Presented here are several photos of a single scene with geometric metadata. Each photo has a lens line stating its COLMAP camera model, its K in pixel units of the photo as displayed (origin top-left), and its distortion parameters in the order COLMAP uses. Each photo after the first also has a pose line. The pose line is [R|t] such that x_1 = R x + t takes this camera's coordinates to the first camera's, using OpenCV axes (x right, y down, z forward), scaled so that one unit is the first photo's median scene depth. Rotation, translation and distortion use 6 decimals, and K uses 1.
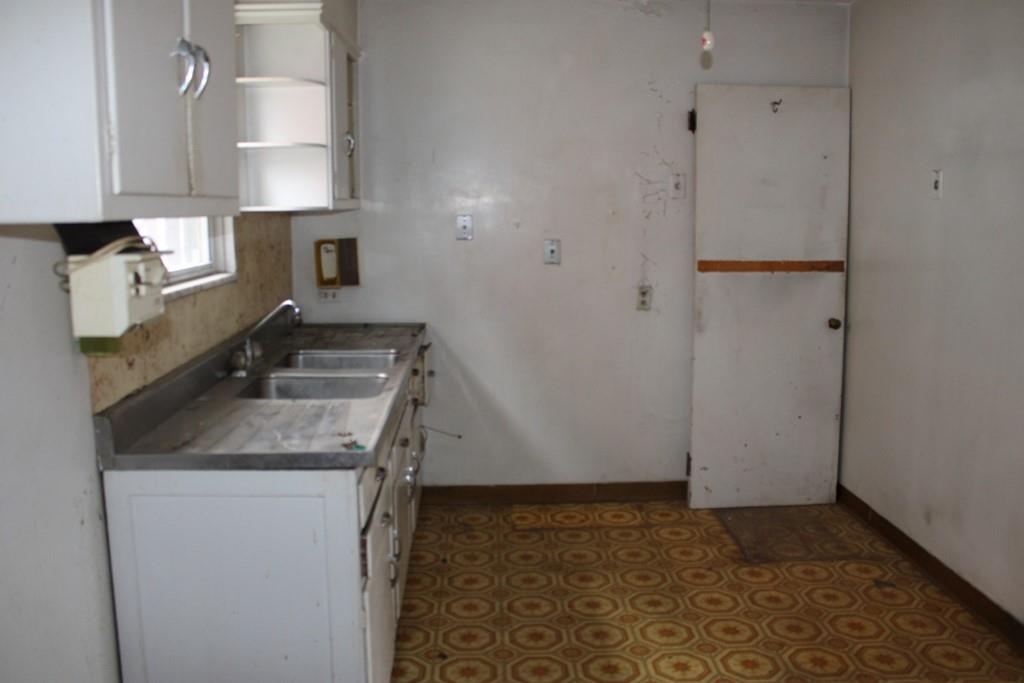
lens RADIAL K [[891.1, 0, 498.5], [0, 891.1, 342.2], [0, 0, 1]] dist [-0.002128, -0.001372]
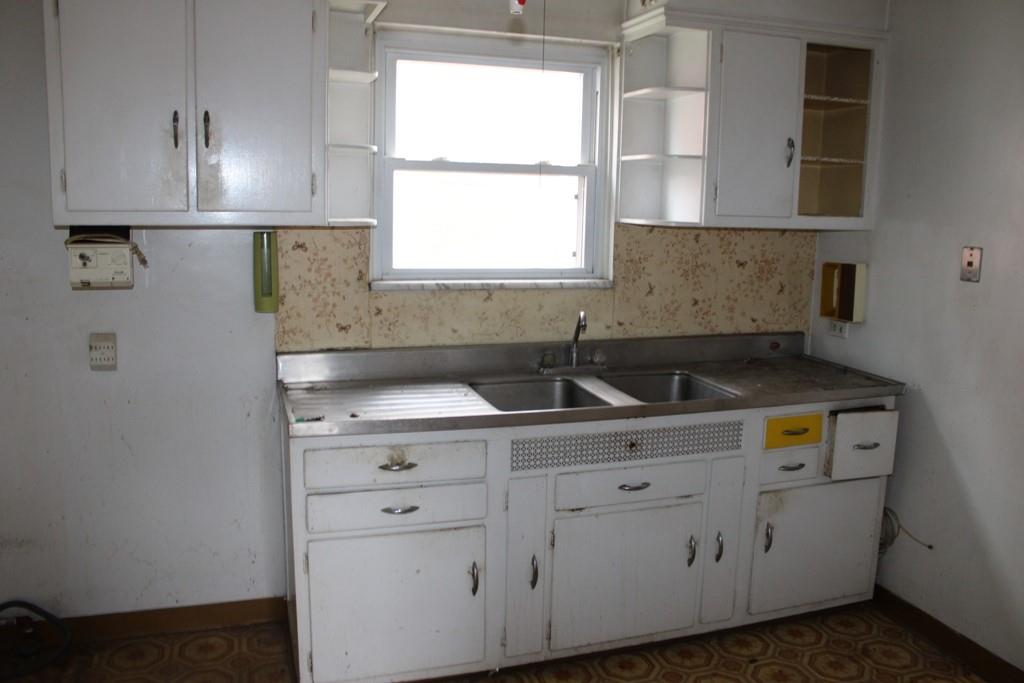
lens RADIAL K [[857.1, 0, 510.9], [0, 857.1, 331.7], [0, 0, 1]] dist [-0.035183, 0.005880]
pose [[0.341089, 0.166299, -0.925204, 0.476265], [-0.178302, 0.977806, 0.110020, -0.086054], [0.922966, 0.127439, 0.363170, 0.423702]]
